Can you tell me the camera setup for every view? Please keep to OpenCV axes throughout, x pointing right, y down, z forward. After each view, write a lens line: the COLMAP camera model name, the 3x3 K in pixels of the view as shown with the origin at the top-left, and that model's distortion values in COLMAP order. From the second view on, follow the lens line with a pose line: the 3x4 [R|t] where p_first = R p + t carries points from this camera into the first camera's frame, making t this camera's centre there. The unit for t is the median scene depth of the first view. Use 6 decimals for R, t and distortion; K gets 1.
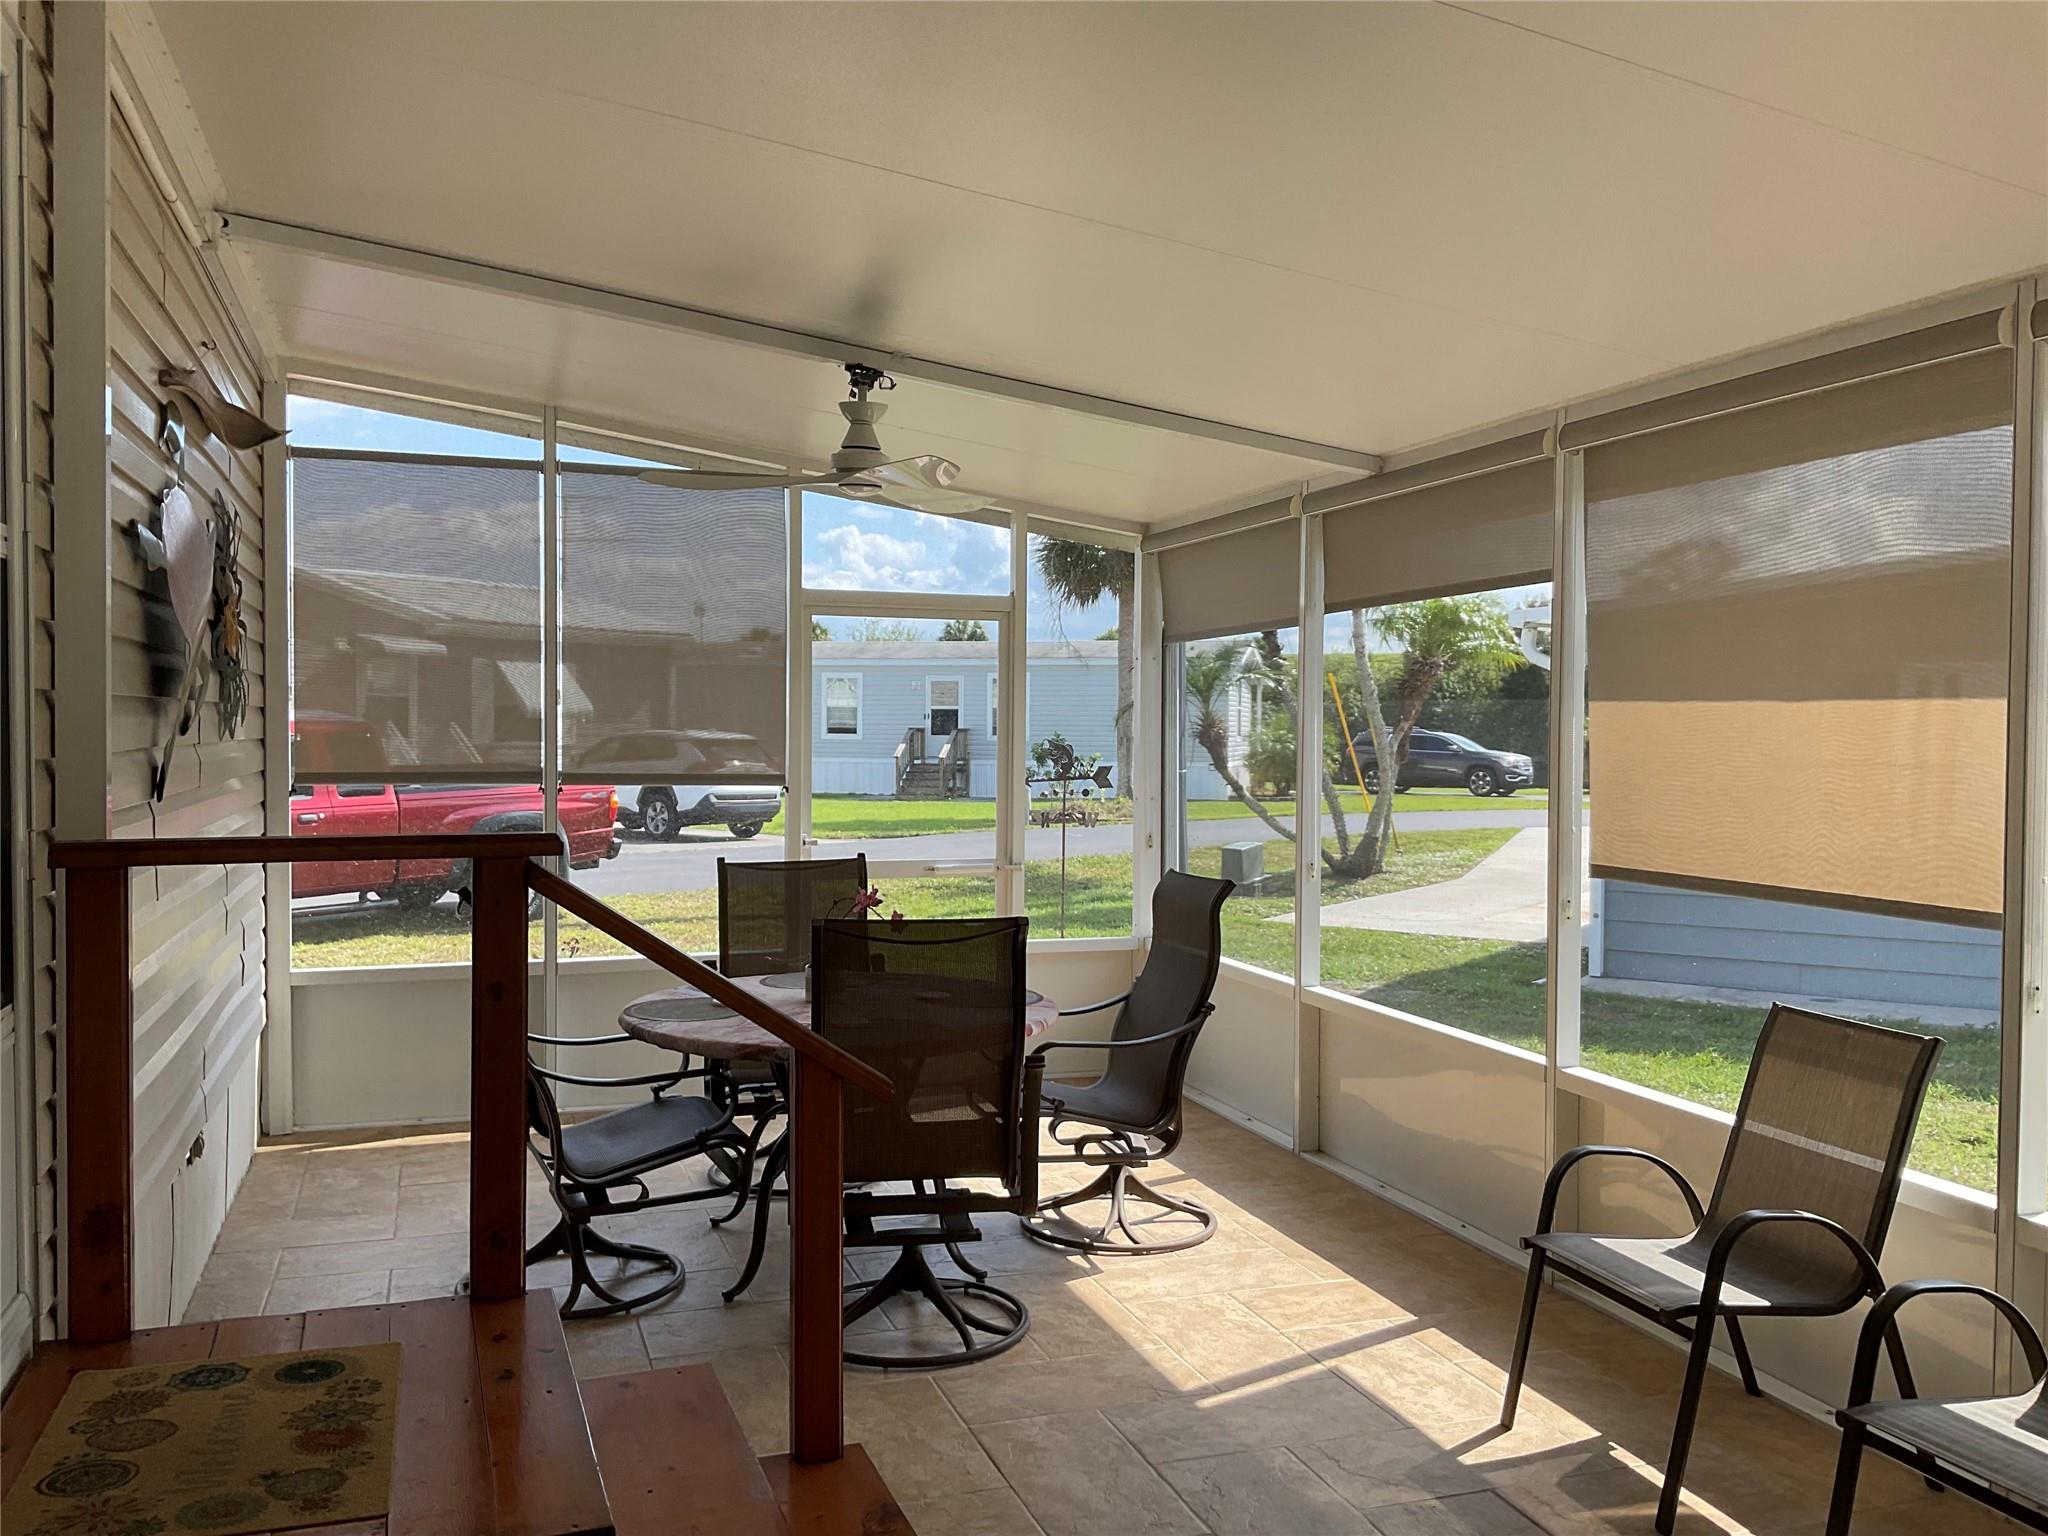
lens RADIAL K [[1676.0, 0, 1010.1], [0, 1676.0, 779.2], [0, 0, 1]] dist [0.090486, -0.168380]
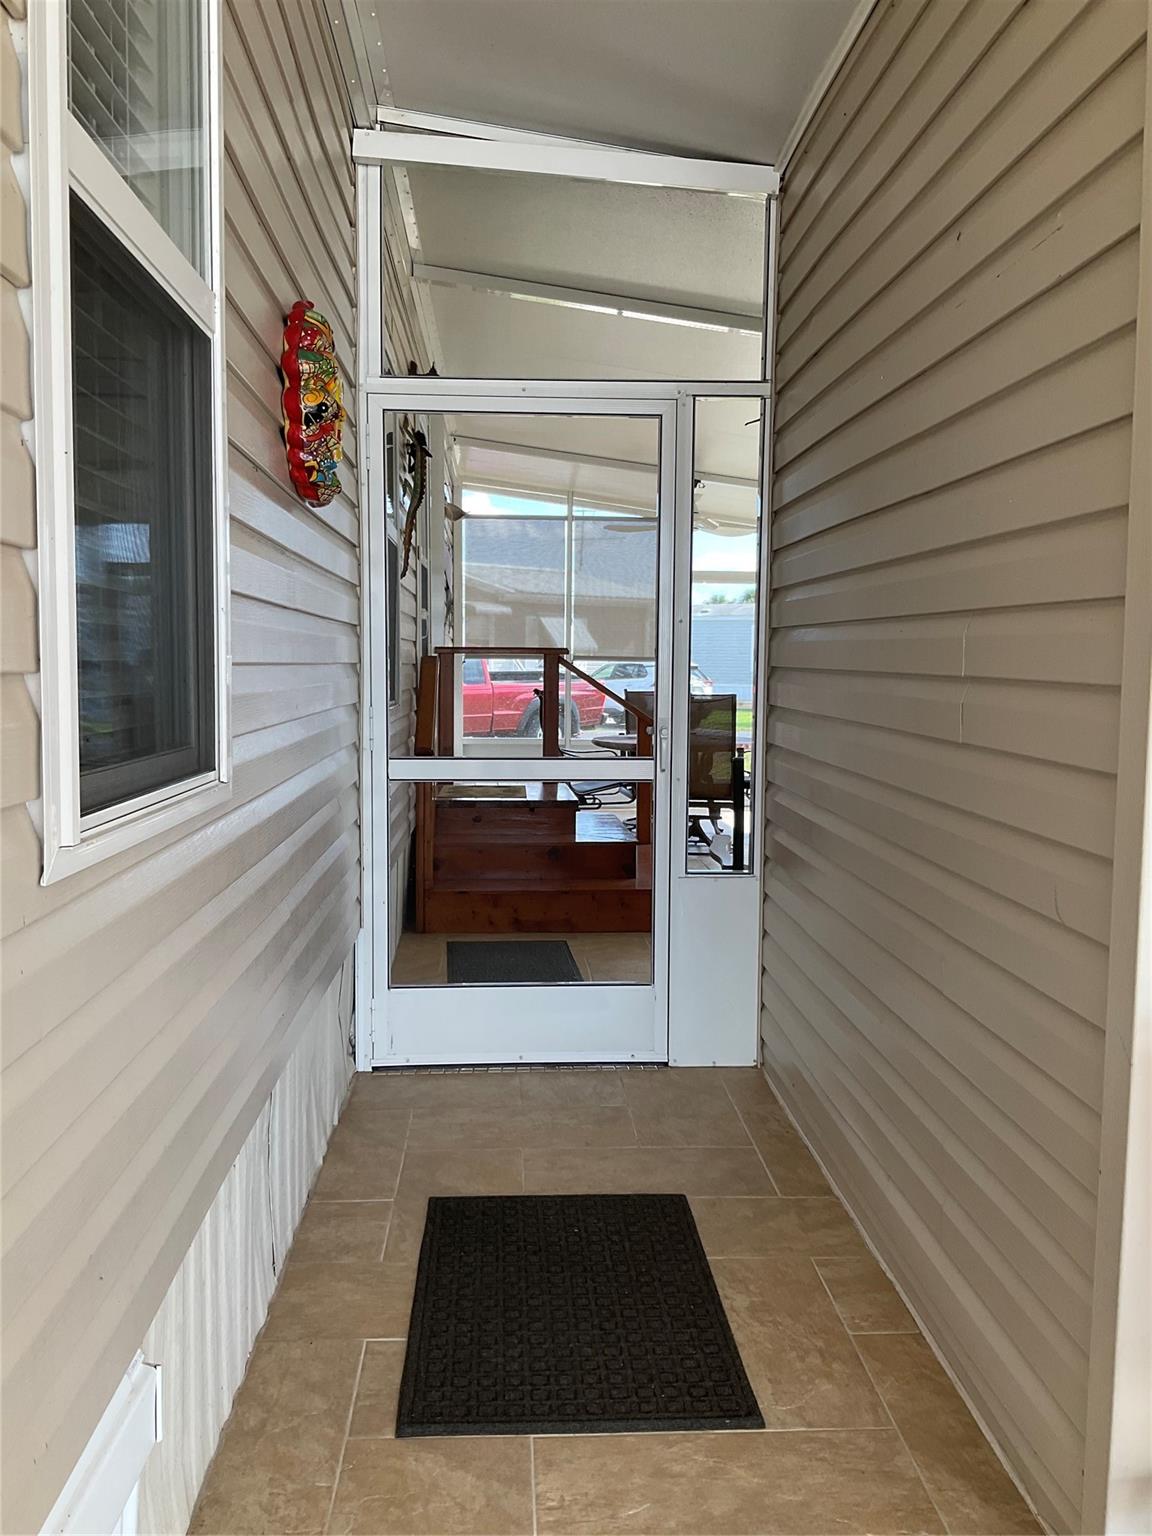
lens RADIAL K [[1257.0, 0, 569.6], [0, 1257.0, 770.3], [0, 0, 1]] dist [0.090486, -0.168380]
pose [[0.964066, 0.022772, -0.264685, 0.207760], [-0.010119, 0.998744, 0.049069, 0.078866], [0.265470, -0.044627, 0.963086, -0.732664]]
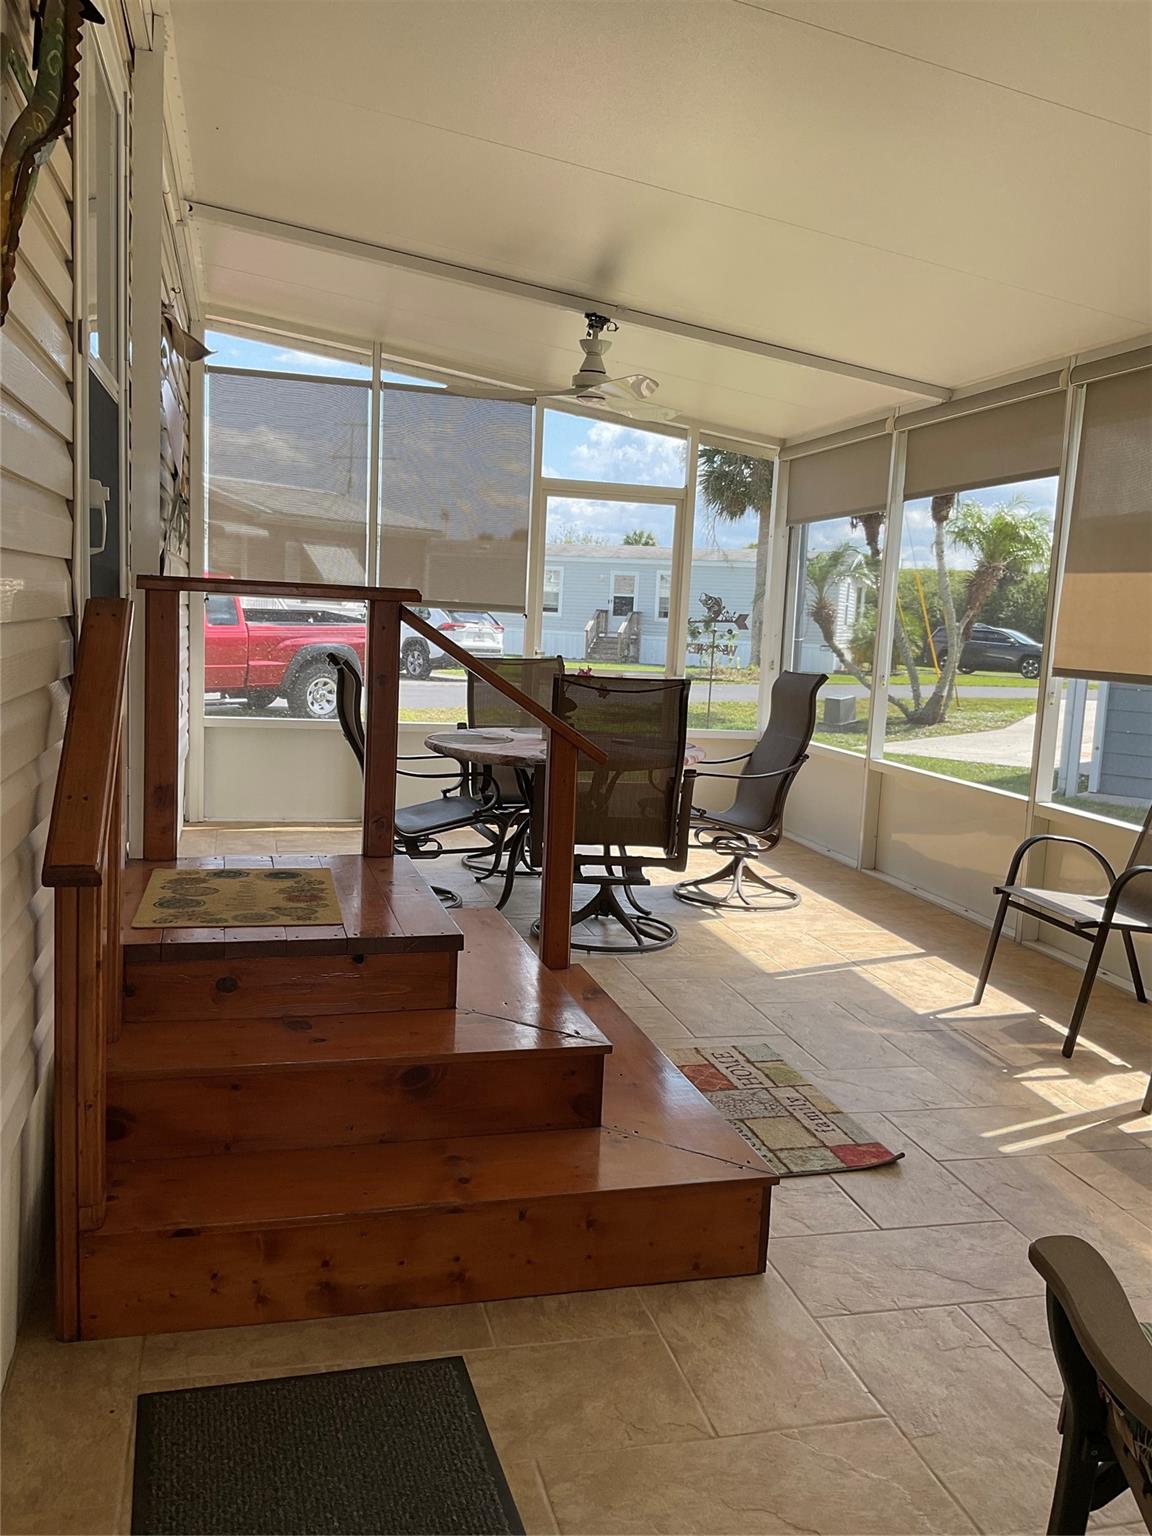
lens RADIAL K [[1257.0, 0, 570.3], [0, 1257.0, 776.2], [0, 0, 1]] dist [0.090486, -0.168380]
pose [[0.996097, 0.049837, -0.072853, -0.008020], [-0.042672, 0.994389, 0.096796, 0.046277], [0.077268, -0.093310, 0.992634, -0.132620]]
